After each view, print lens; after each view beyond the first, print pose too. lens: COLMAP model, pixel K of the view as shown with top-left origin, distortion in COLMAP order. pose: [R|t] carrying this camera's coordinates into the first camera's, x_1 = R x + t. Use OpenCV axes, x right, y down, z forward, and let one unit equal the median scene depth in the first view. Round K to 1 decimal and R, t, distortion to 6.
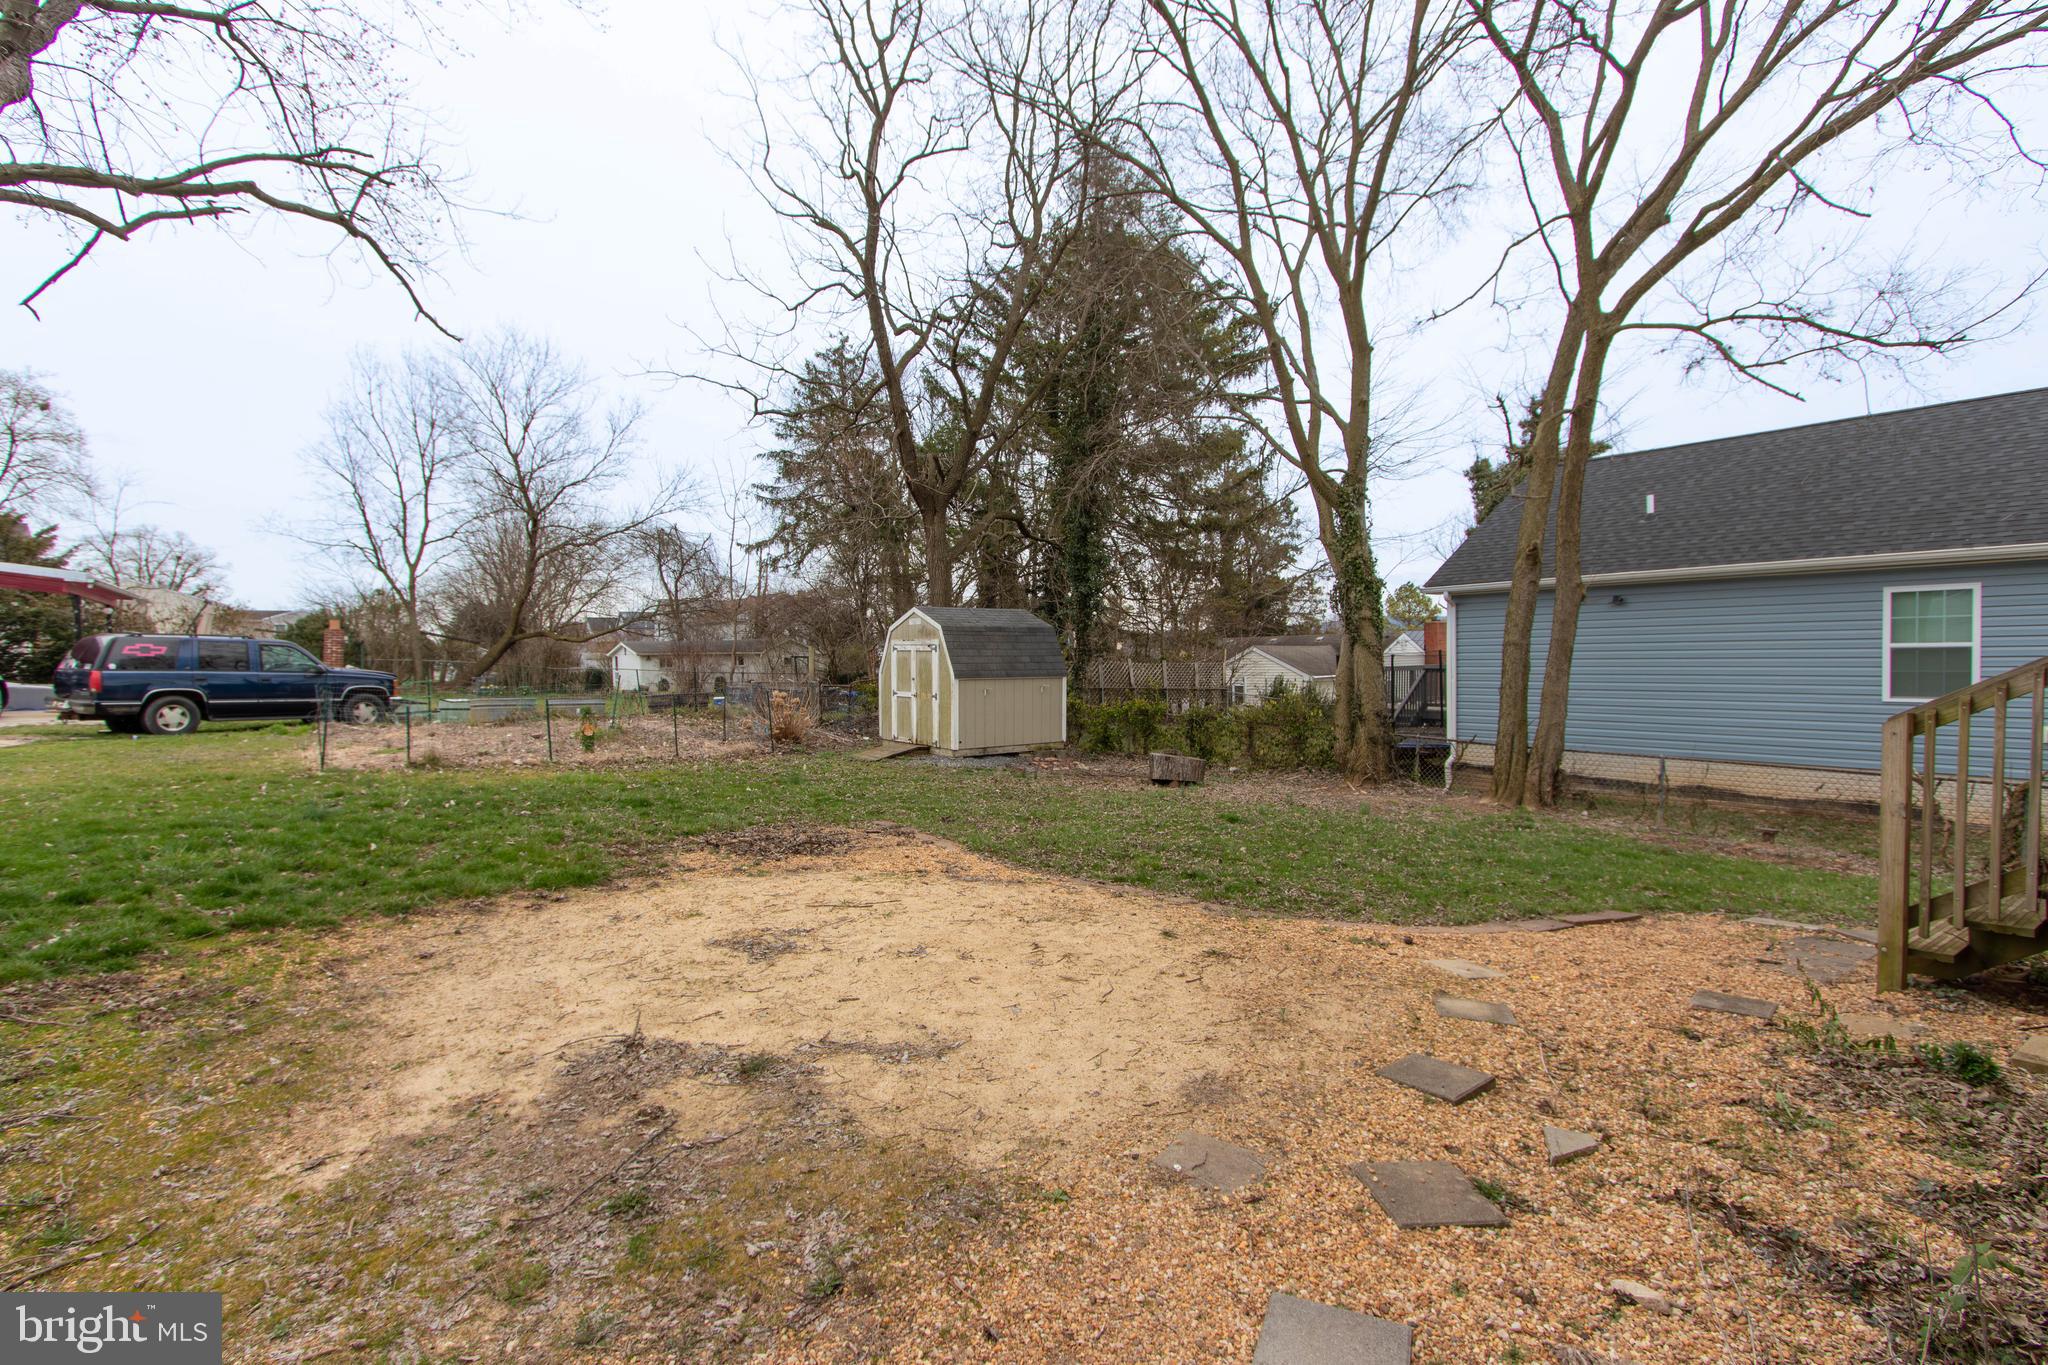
lens RADIAL K [[948.9, 0, 974.4], [0, 948.9, 689.3], [0, 0, 1]] dist [0.001764, -0.000142]
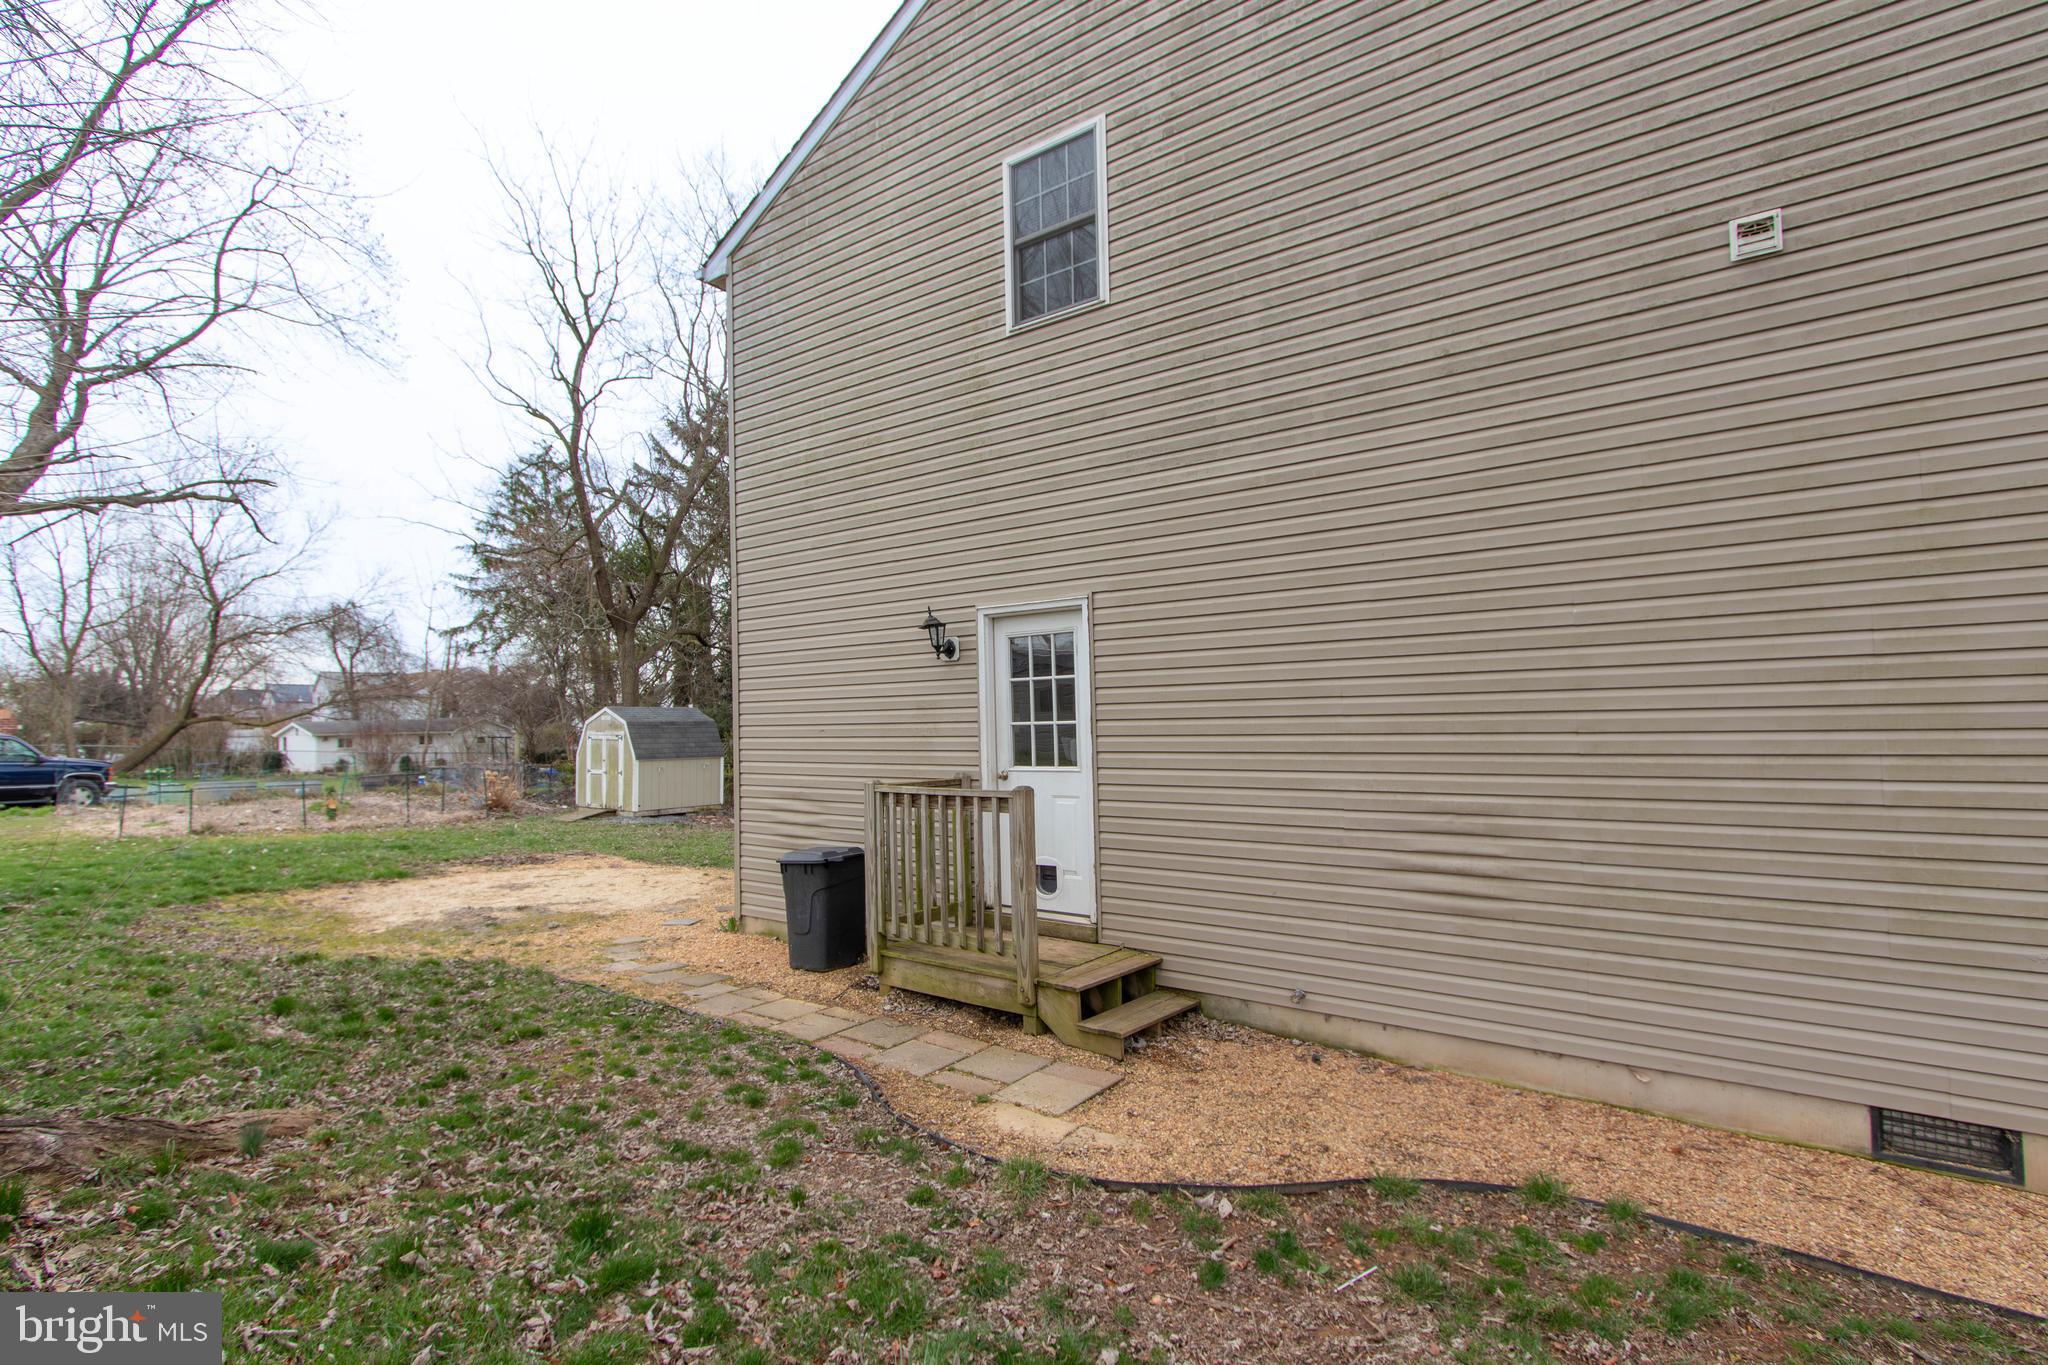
lens RADIAL K [[991.1, 0, 1026.9], [0, 991.1, 688.2], [0, 0, 1]] dist [-0.001318, -0.001110]
pose [[0.948020, 0.008418, 0.318100, 0.050757], [0.014499, 0.997469, -0.069606, -0.005762], [-0.317881, 0.070600, 0.945499, -0.473576]]
